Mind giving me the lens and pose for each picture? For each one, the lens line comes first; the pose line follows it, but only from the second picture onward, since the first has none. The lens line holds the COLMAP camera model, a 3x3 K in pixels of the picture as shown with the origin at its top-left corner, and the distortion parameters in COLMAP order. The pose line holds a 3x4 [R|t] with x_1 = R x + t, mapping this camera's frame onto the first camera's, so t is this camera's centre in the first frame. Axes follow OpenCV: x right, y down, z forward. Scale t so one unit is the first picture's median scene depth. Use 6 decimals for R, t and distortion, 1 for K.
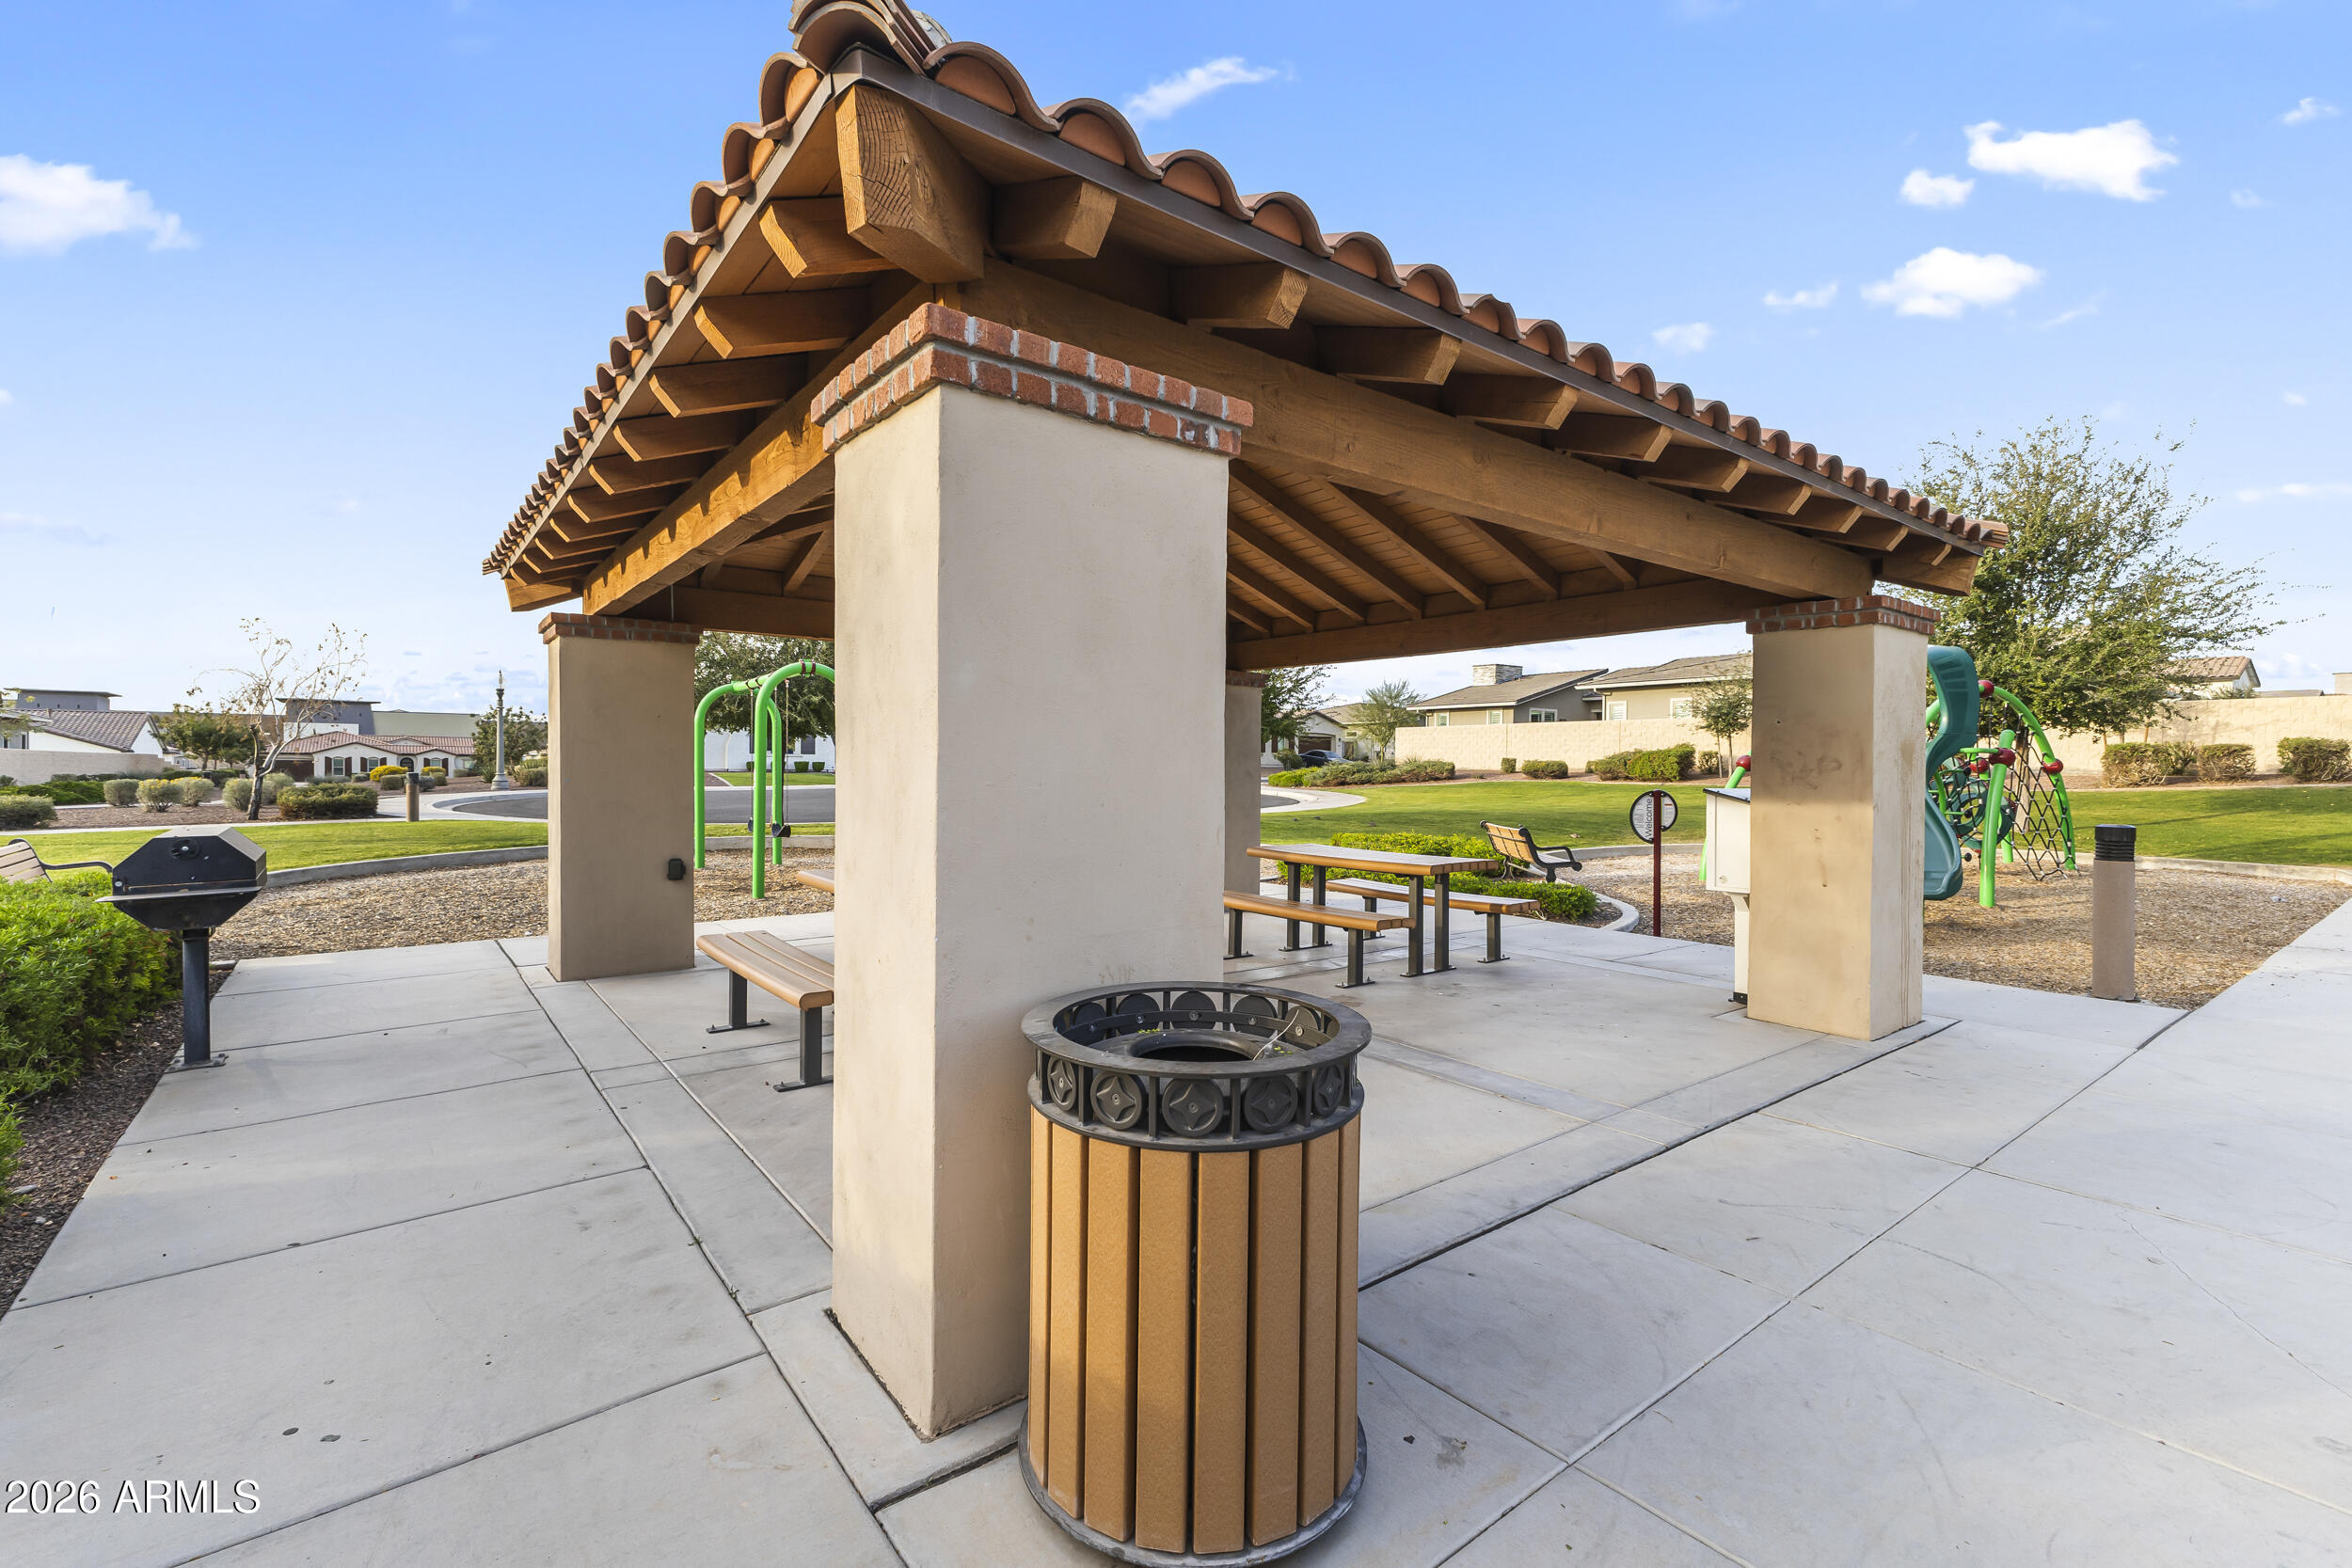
lens RADIAL K [[1036.8, 0, 1182.0], [0, 1036.8, 771.6], [0, 0, 1]] dist [-0.001059, -0.000027]
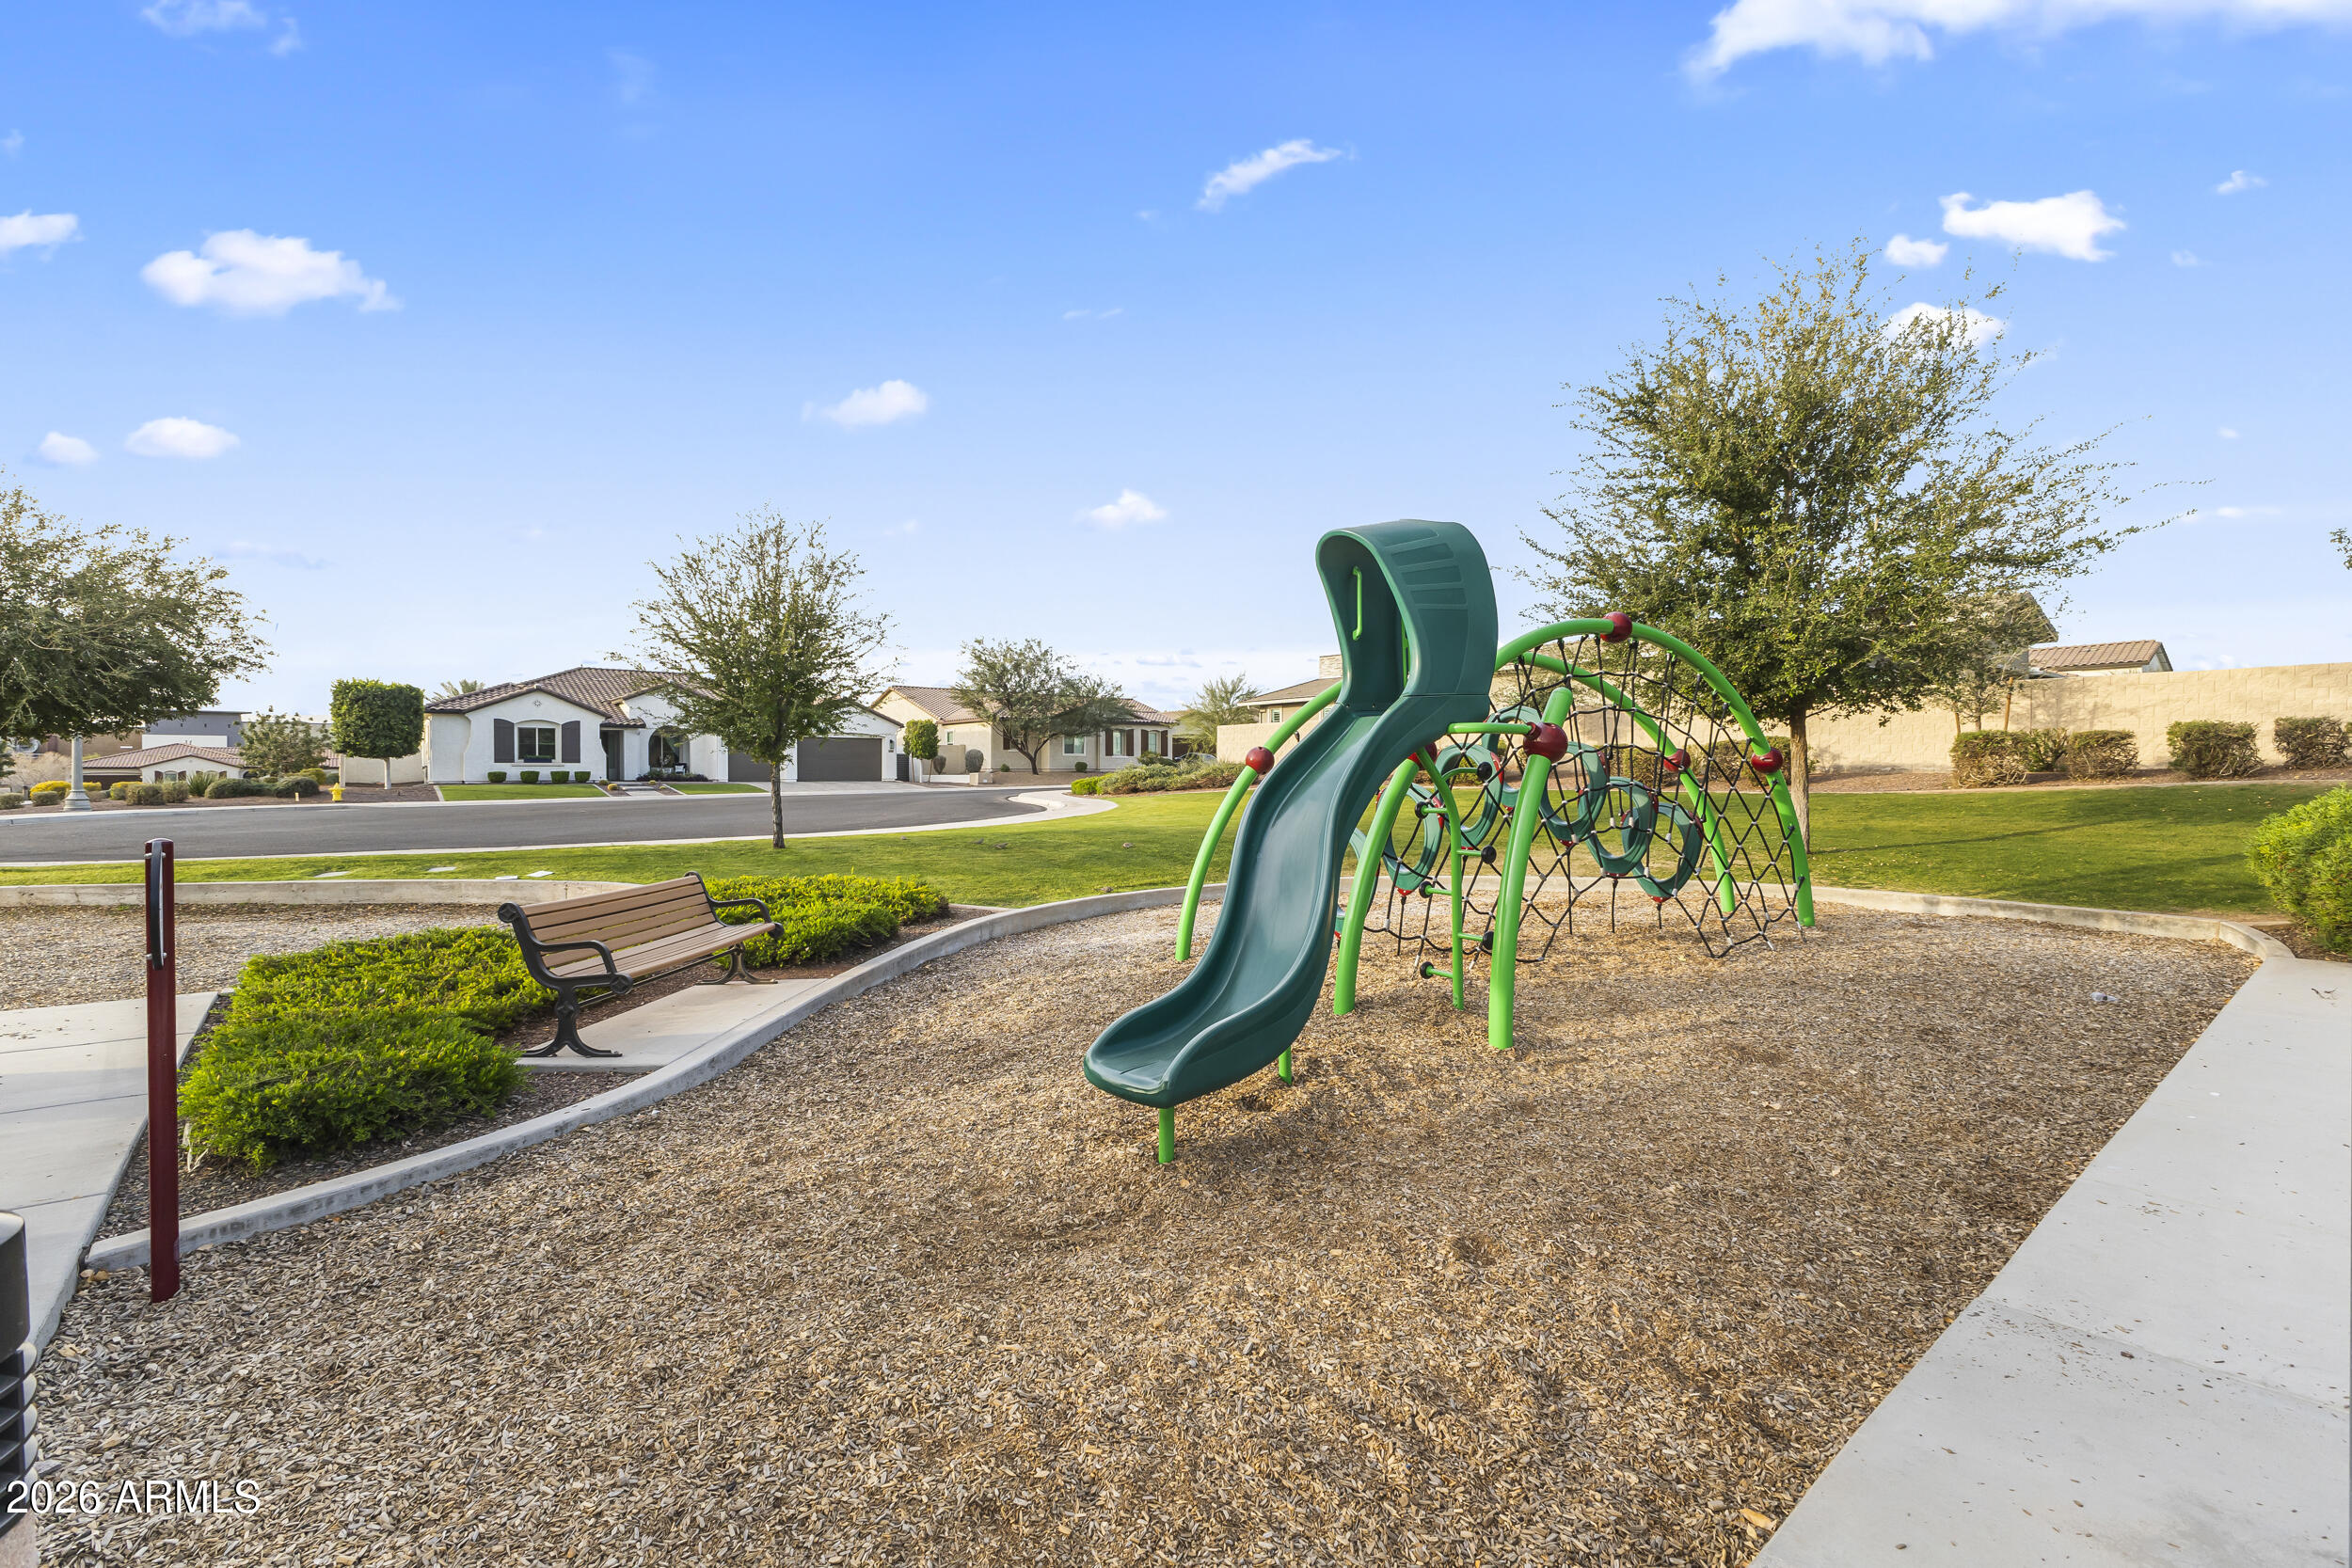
lens RADIAL K [[1036.8, 0, 1177.3], [0, 1036.8, 768.4], [0, 0, 1]] dist [-0.001059, -0.000027]
pose [[0.999503, -0.009592, 0.030024, 0.298721], [0.009844, 0.999917, -0.008254, 0.001341], [-0.029943, 0.008545, 0.999515, 0.251363]]
